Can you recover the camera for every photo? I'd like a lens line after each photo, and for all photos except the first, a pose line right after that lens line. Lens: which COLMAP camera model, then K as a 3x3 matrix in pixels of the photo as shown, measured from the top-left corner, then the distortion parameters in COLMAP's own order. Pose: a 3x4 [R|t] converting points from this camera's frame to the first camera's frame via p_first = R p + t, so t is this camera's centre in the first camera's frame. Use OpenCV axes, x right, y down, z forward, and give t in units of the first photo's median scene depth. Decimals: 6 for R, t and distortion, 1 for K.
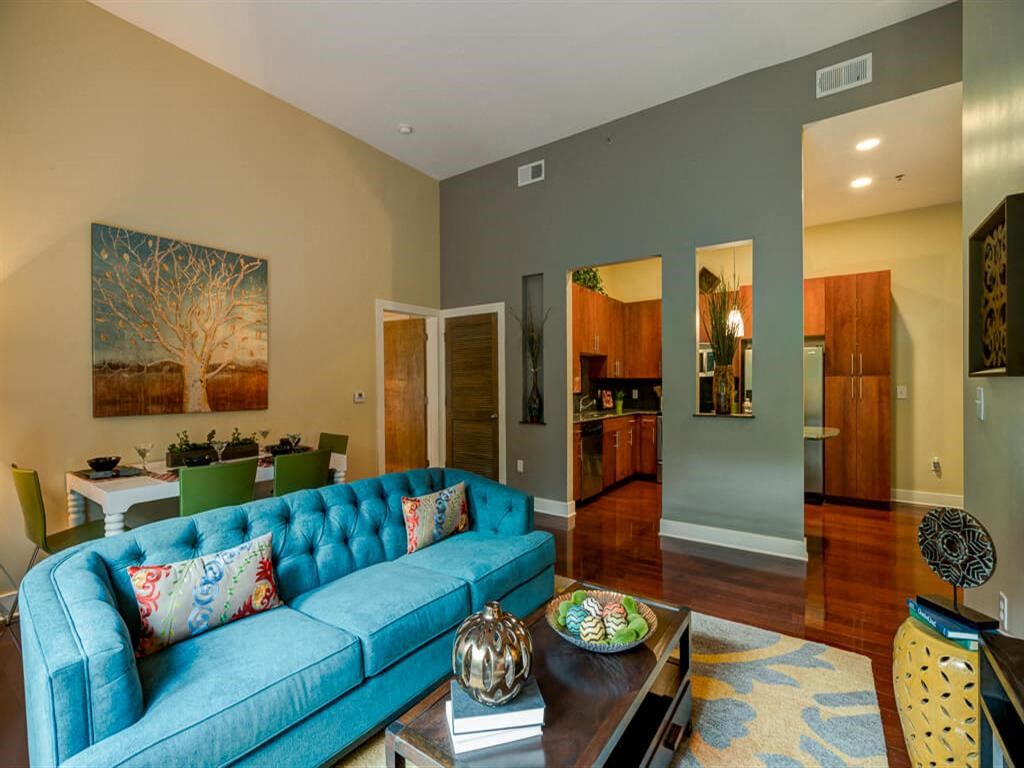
lens RADIAL K [[467.3, 0, 502.7], [0, 467.3, 386.5], [0, 0, 1]] dist [-0.000924, 0.000050]
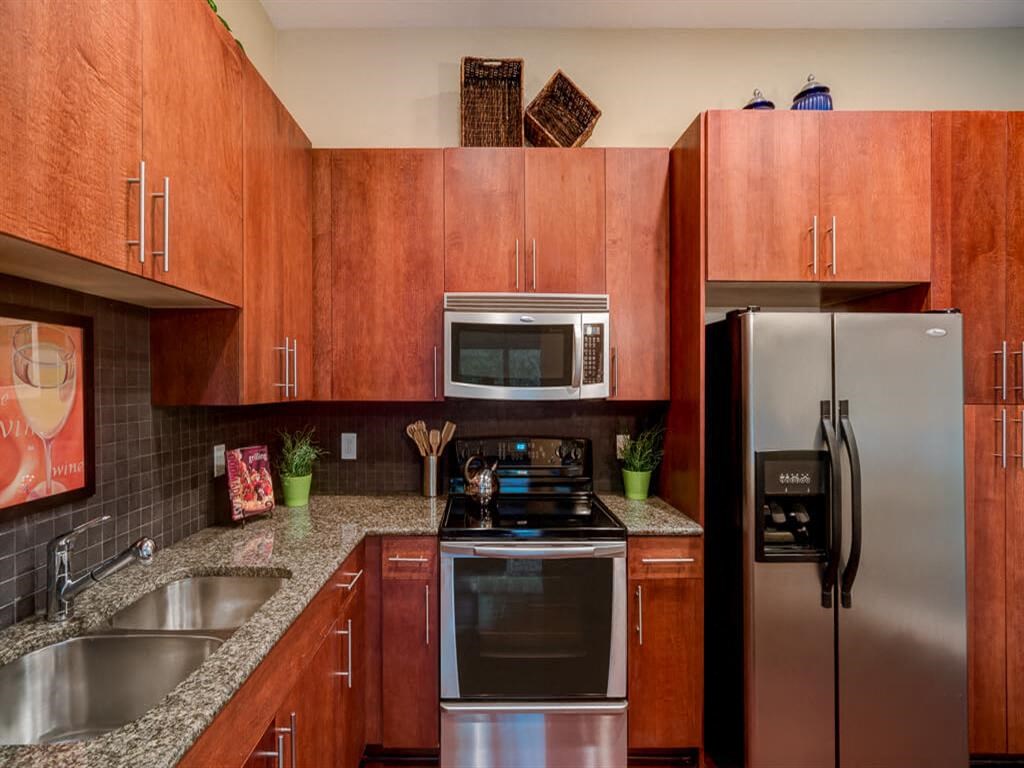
lens RADIAL K [[467.3, 0, 502.7], [0, 467.3, 386.5], [0, 0, 1]] dist [-0.000924, 0.000050]
pose [[0.796762, 0.003795, 0.604281, 0.178874], [0.002233, 0.999955, -0.009224, -0.024247], [-0.604289, 0.008699, 0.796718, 0.705329]]
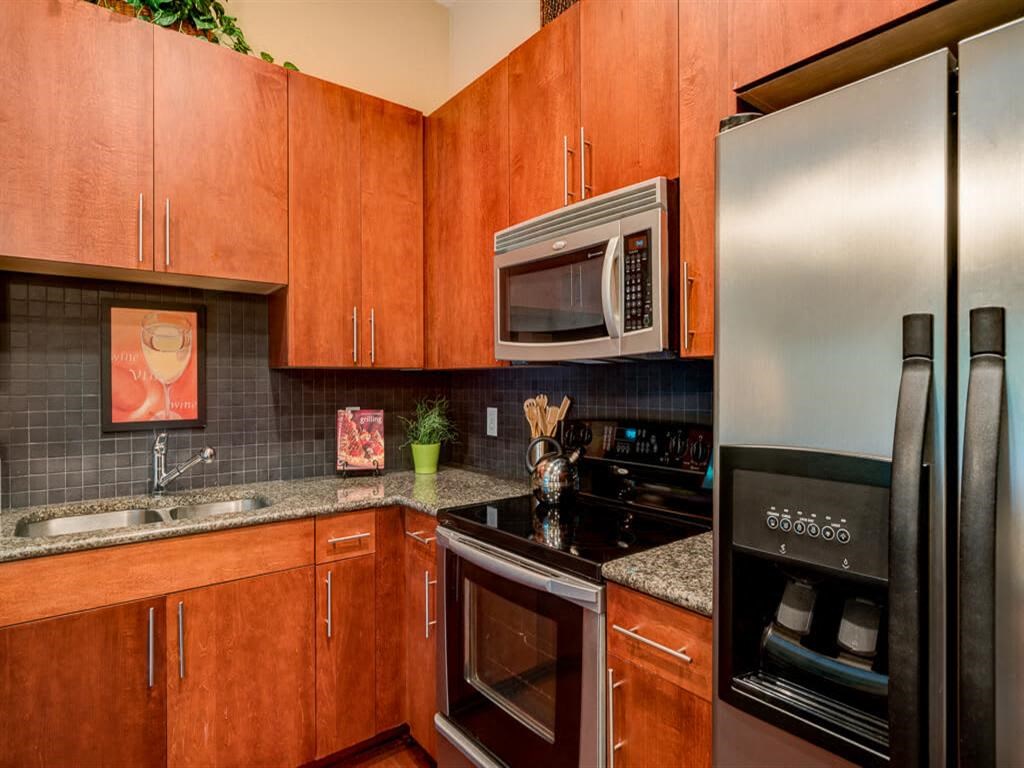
lens RADIAL K [[574.0, 0, 512.0], [0, 574.0, 384.0], [0, 0, 1]] dist [0.003307, 0.001064]
pose [[0.961688, -0.000130, -0.274148, 0.421031], [-0.002401, 0.999958, -0.008897, -0.005352], [0.274137, 0.009215, 0.961646, 0.679103]]
